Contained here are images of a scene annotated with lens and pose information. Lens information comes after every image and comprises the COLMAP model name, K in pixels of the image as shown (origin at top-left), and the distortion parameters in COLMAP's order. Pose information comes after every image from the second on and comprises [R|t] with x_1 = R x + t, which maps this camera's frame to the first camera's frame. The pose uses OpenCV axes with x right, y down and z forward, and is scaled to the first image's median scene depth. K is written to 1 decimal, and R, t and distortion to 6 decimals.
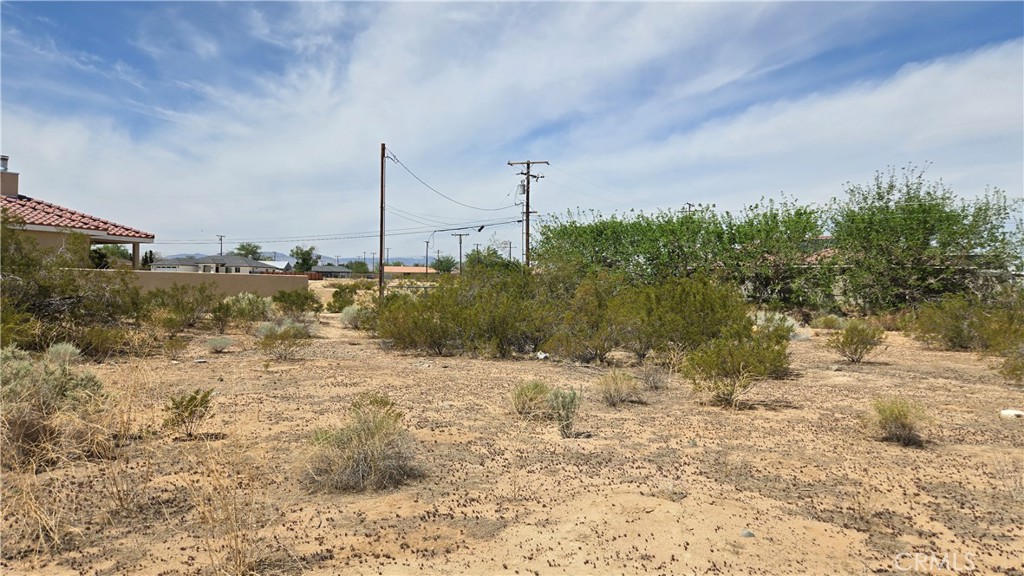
lens RADIAL K [[679.5, 0, 517.3], [0, 679.5, 284.2], [0, 0, 1]] dist [0.049969, -0.043078]
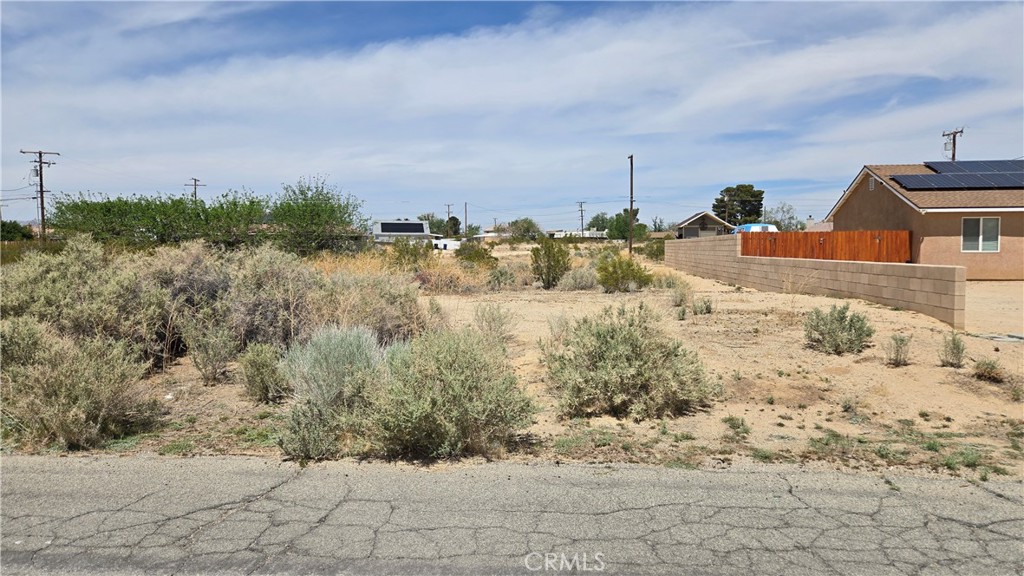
lens RADIAL K [[678.8, 0, 515.4], [0, 678.8, 283.8], [0, 0, 1]] dist [0.071898, -0.055510]
pose [[0.801168, -0.045676, 0.596694, -0.069180], [0.009029, 0.997892, 0.064264, -0.008768], [-0.598371, -0.046099, 0.799892, -0.711262]]
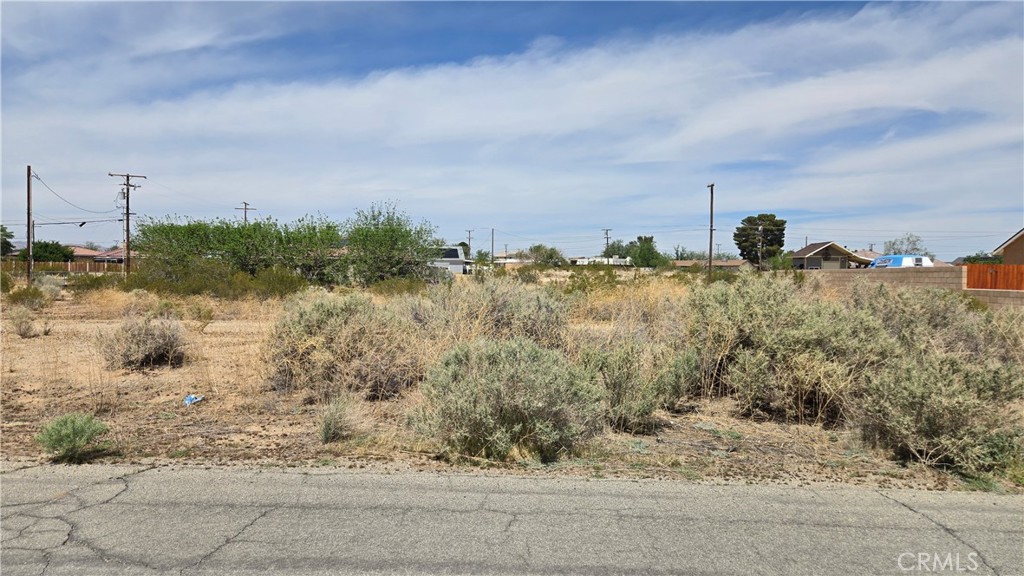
lens RADIAL K [[678.4, 0, 505.2], [0, 678.4, 284.6], [0, 0, 1]] dist [0.086183, -0.080255]
pose [[0.804499, -0.013328, 0.593804, -0.228653], [-0.003513, 0.999624, 0.027196, -0.010792], [-0.593944, -0.023965, 0.804150, -0.590434]]
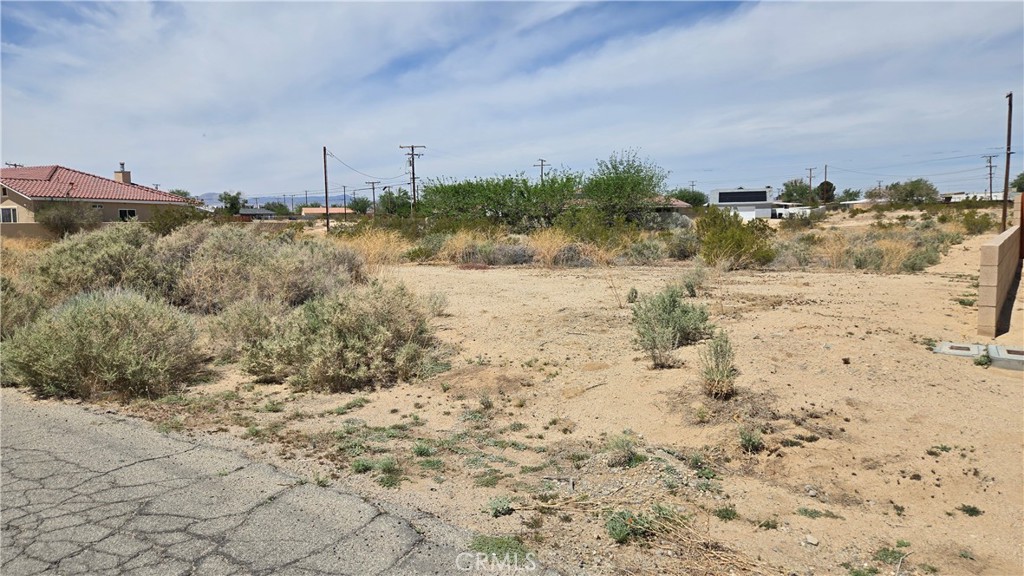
lens RADIAL K [[682.9, 0, 505.7], [0, 682.9, 280.4], [0, 0, 1]] dist [0.078531, -0.055632]
pose [[0.994421, -0.035658, 0.099277, 0.074635], [0.026623, 0.995505, 0.090888, -0.007867], [-0.102072, -0.087738, 0.990900, -0.769923]]
